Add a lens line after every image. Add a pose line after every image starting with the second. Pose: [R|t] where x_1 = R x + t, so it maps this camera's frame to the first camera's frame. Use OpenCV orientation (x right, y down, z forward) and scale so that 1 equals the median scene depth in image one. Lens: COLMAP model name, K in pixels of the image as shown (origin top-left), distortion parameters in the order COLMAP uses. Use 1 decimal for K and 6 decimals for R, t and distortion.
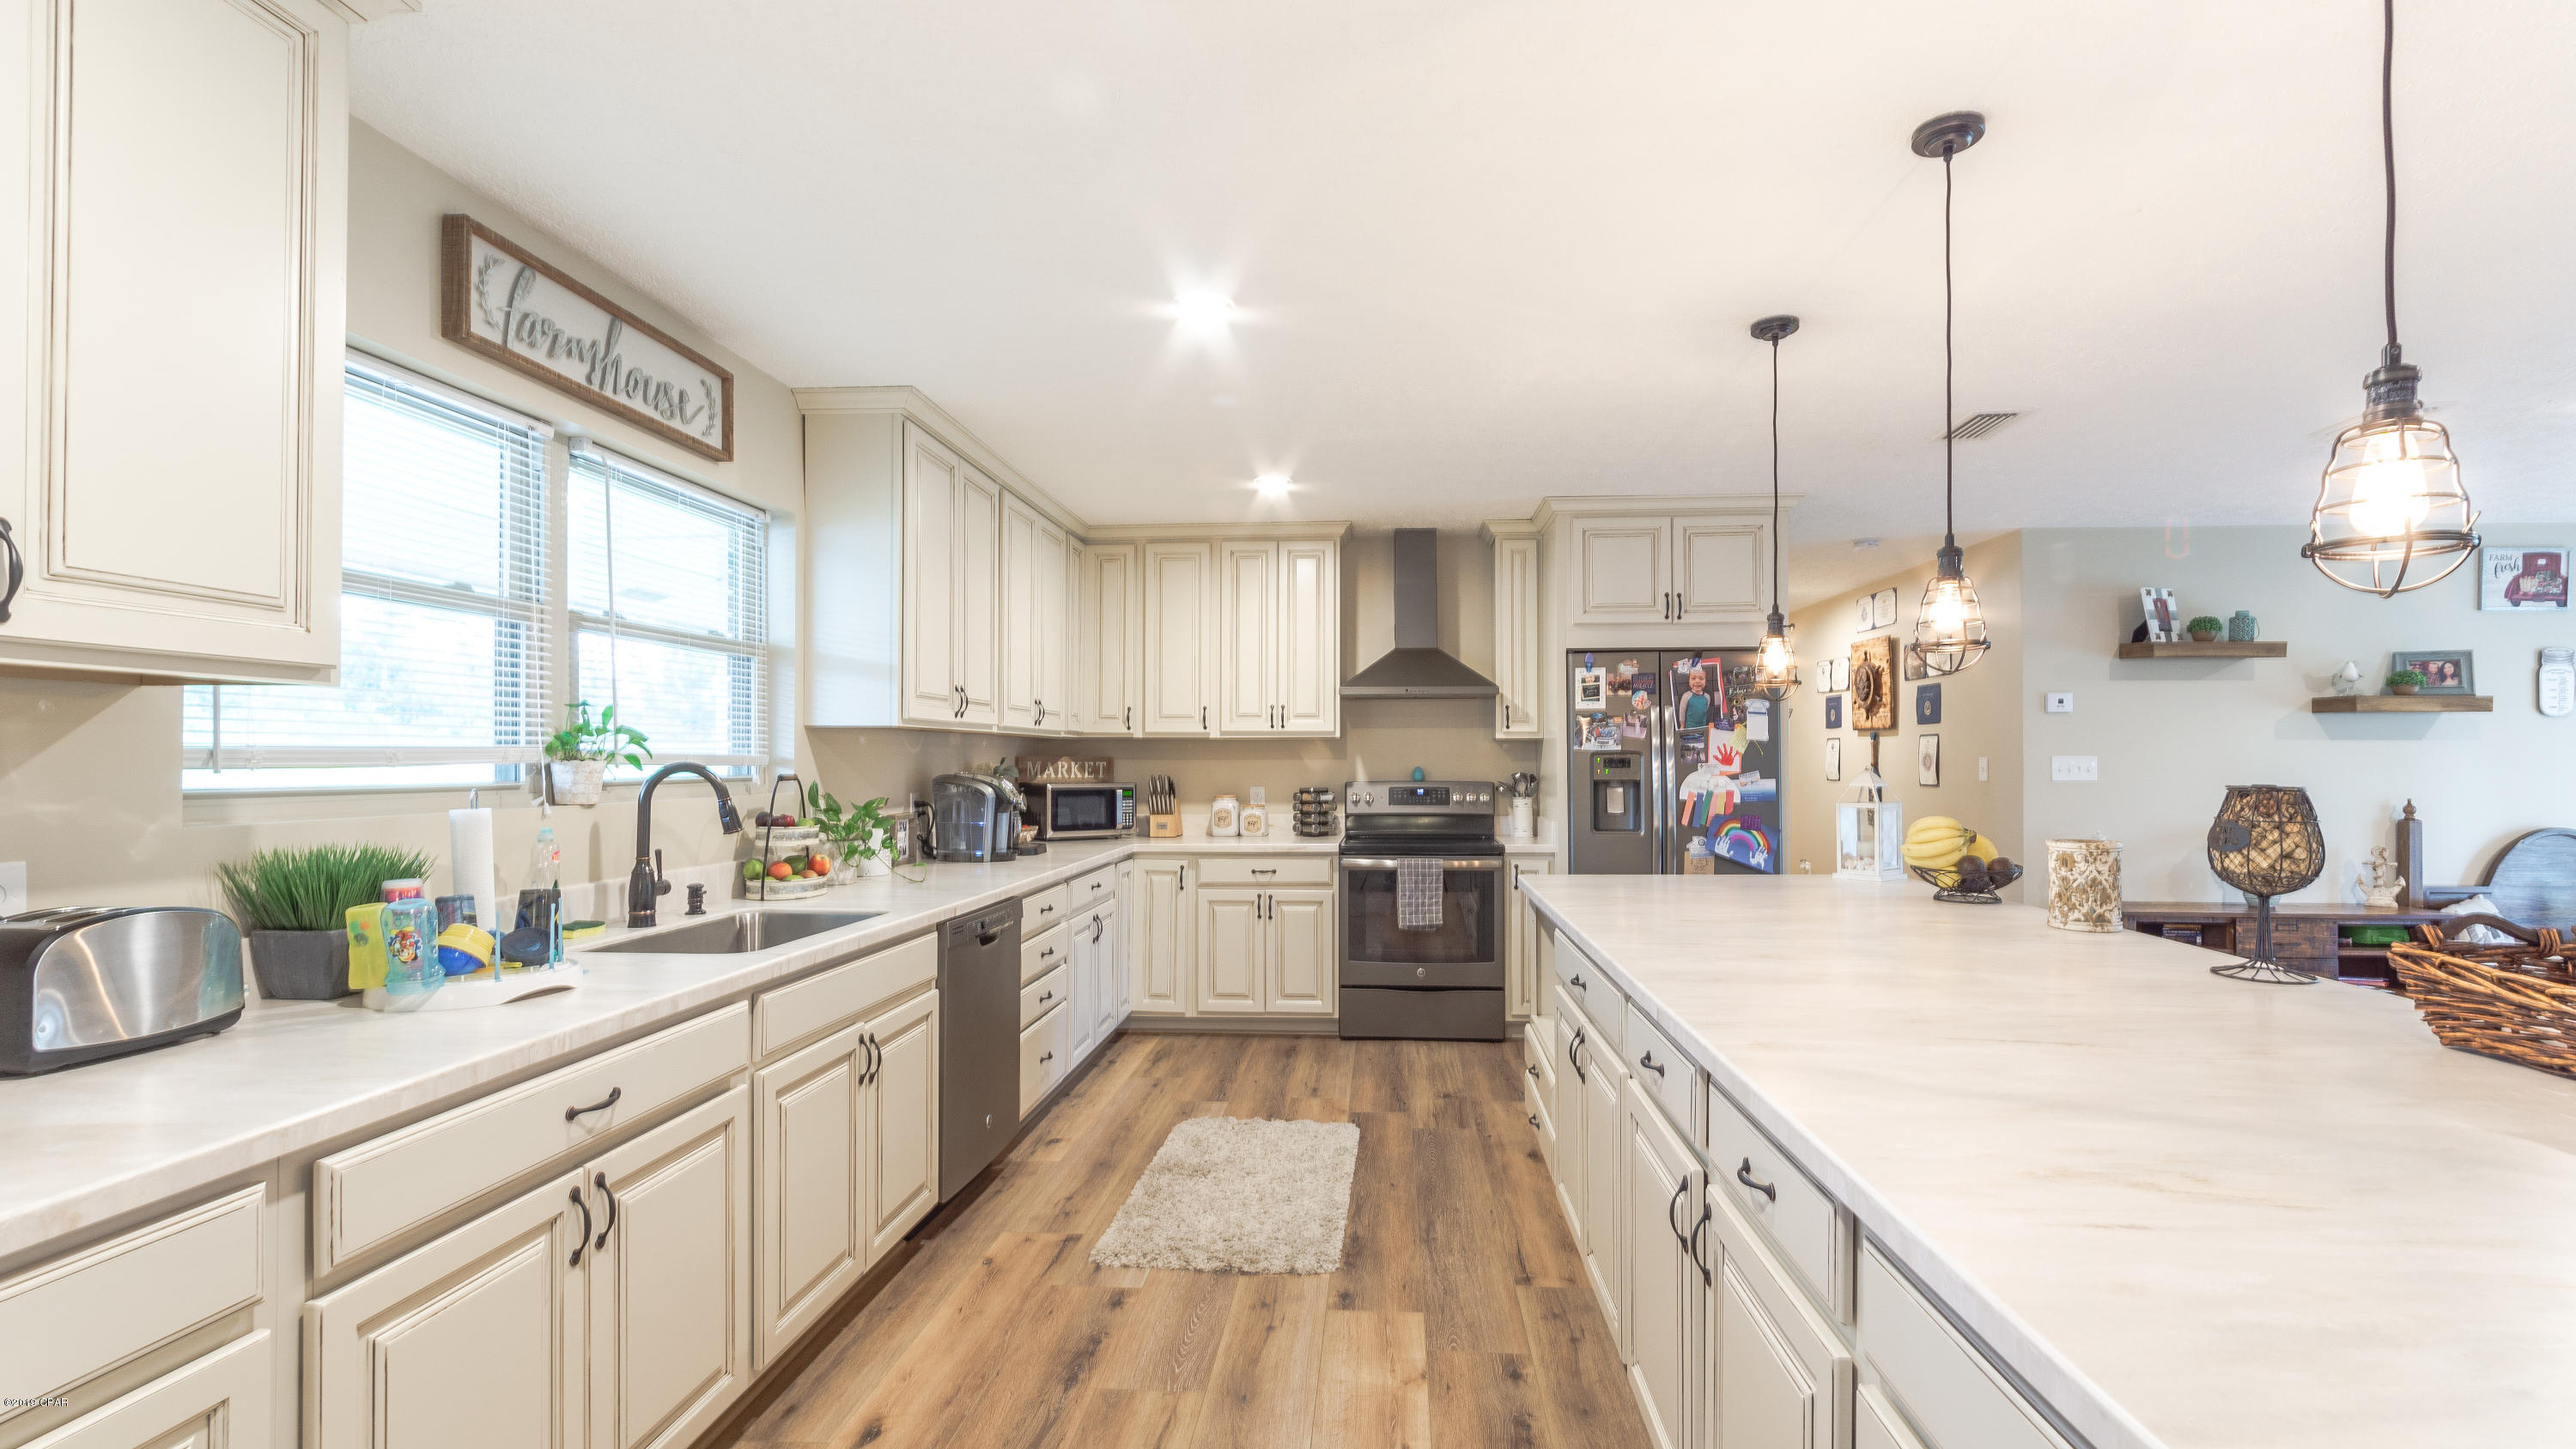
lens RADIAL K [[1185.2, 0, 1285.6], [0, 1185.2, 739.4], [0, 0, 1]] dist [0.016716, 0.000175]
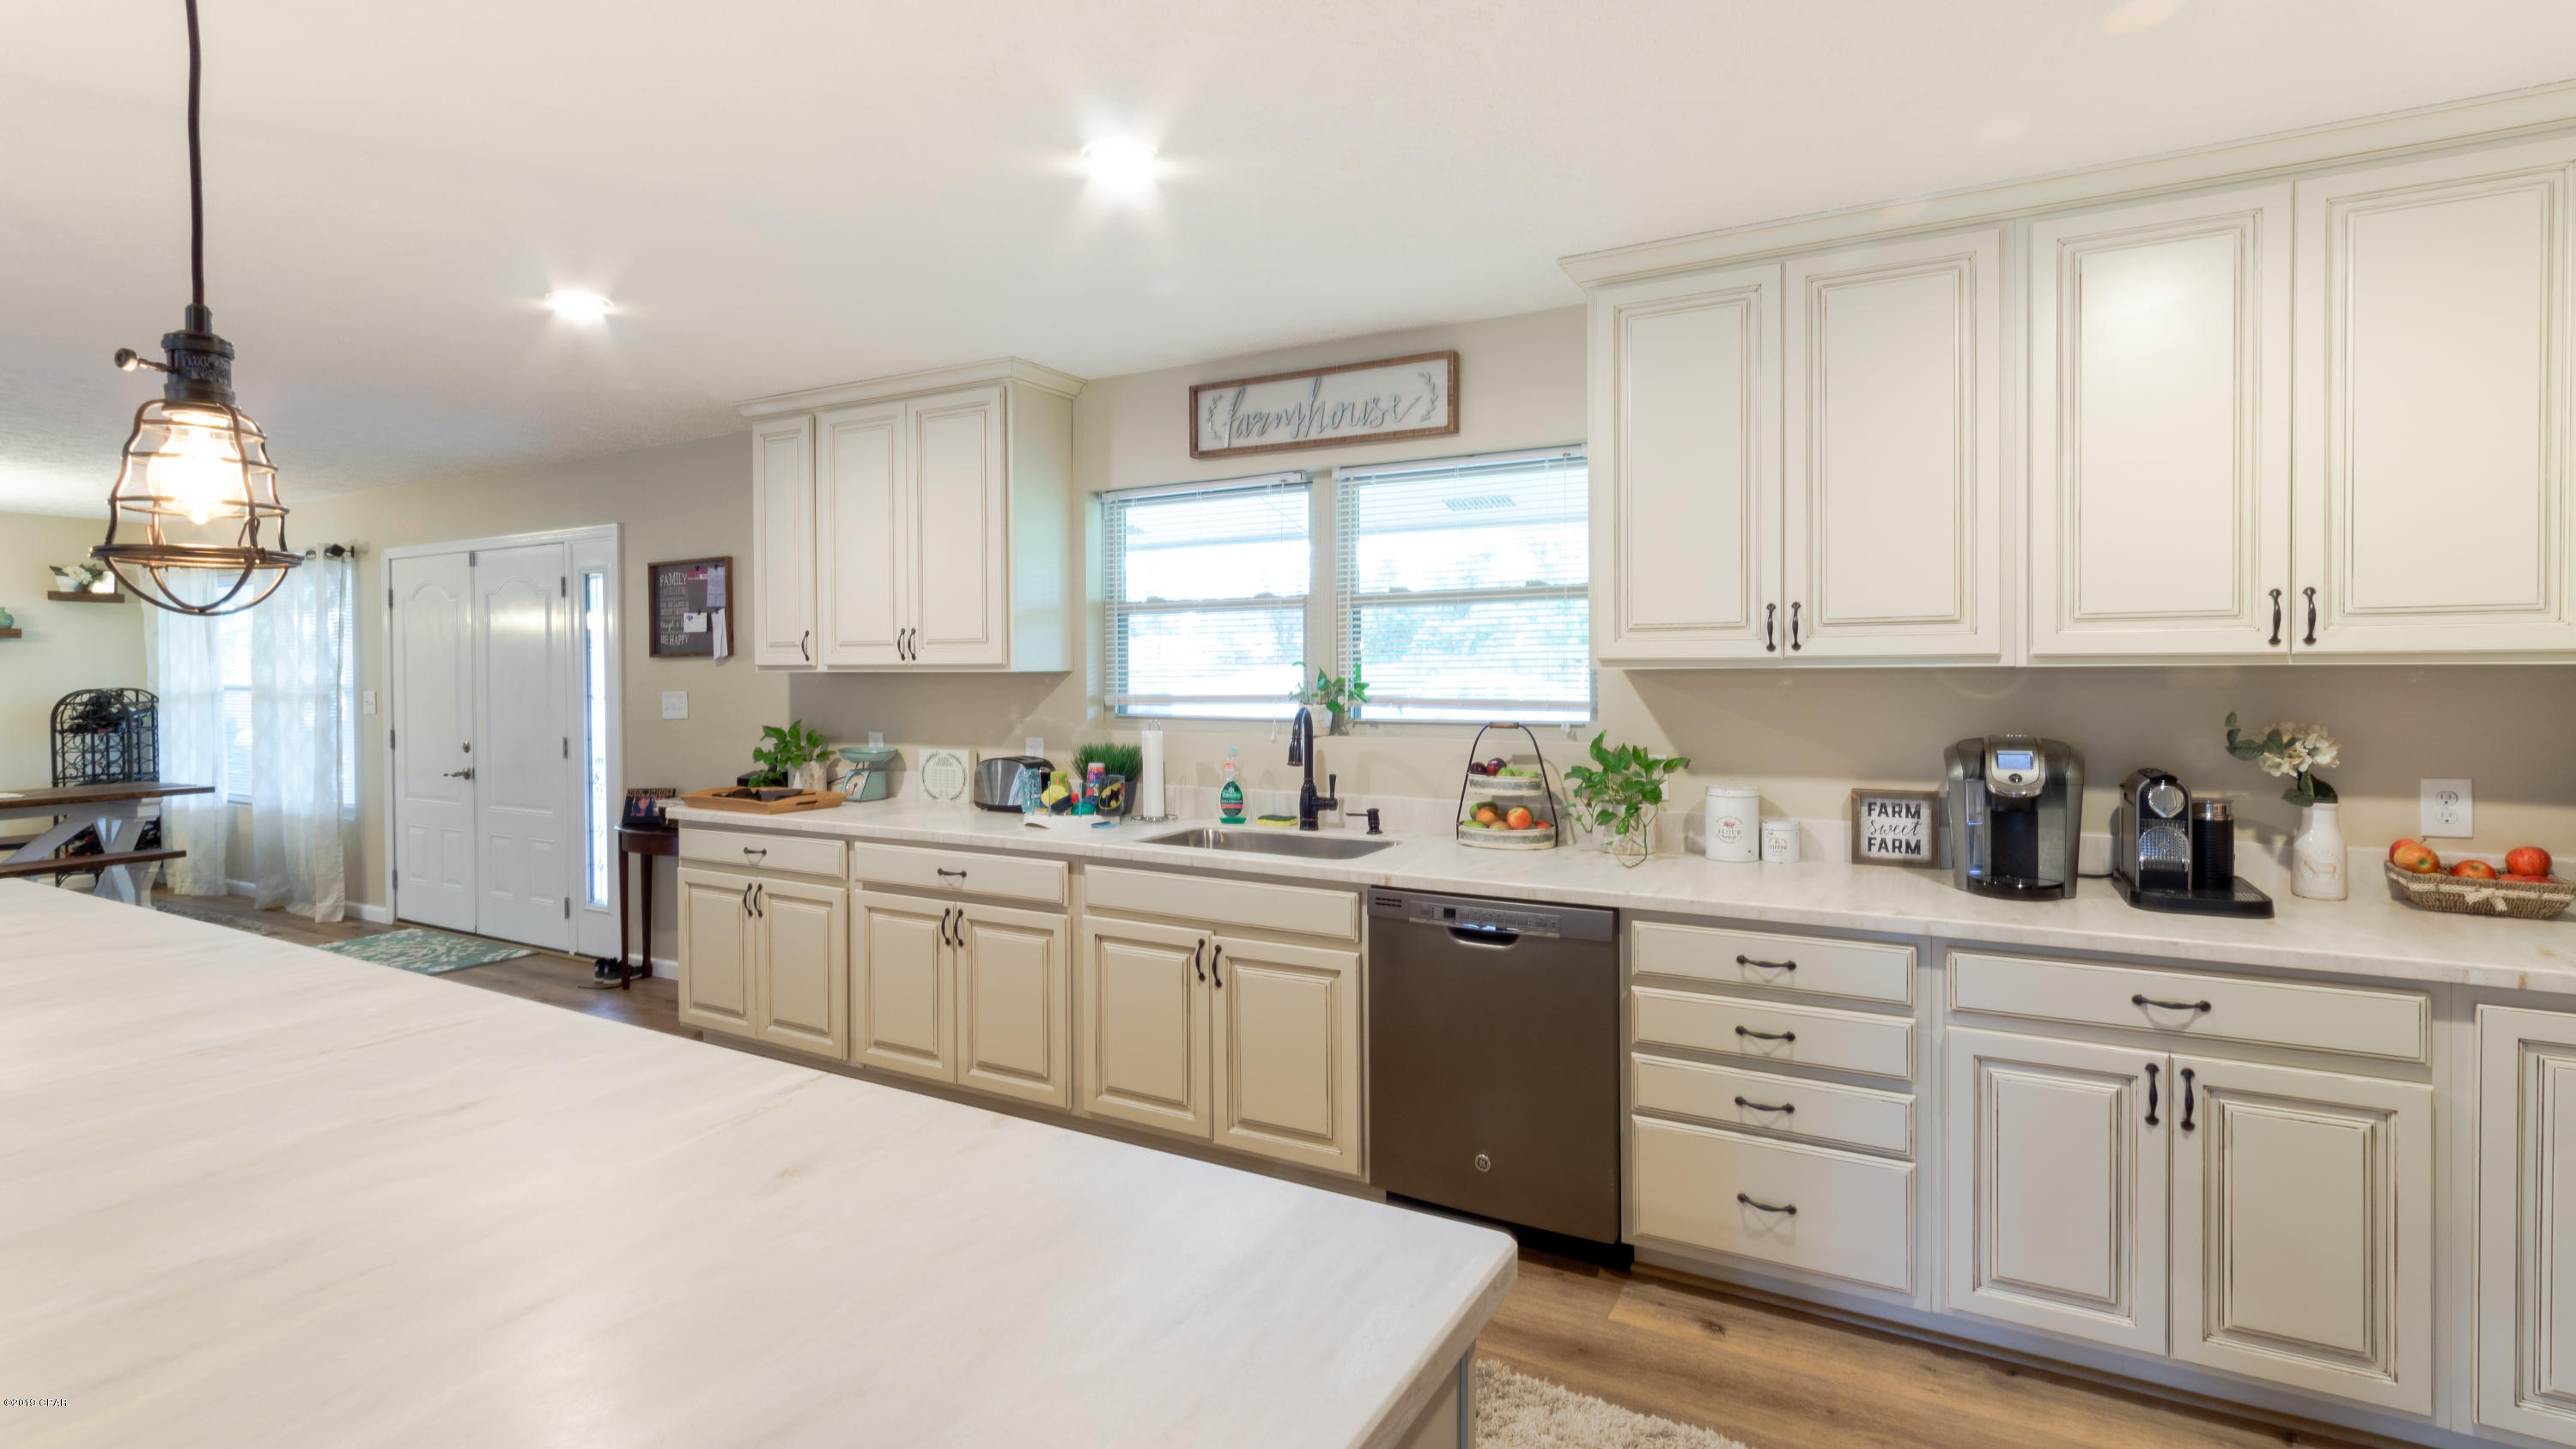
lens RADIAL K [[1157.5, 0, 1345.8], [0, 1157.5, 693.7], [0, 0, 1]] dist [0.015657, 0.000108]
pose [[-0.389007, 0.011218, -0.921167, 0.620221], [0.016936, 0.999844, 0.005024, -0.001185], [0.921079, -0.013646, -0.389136, 1.498057]]
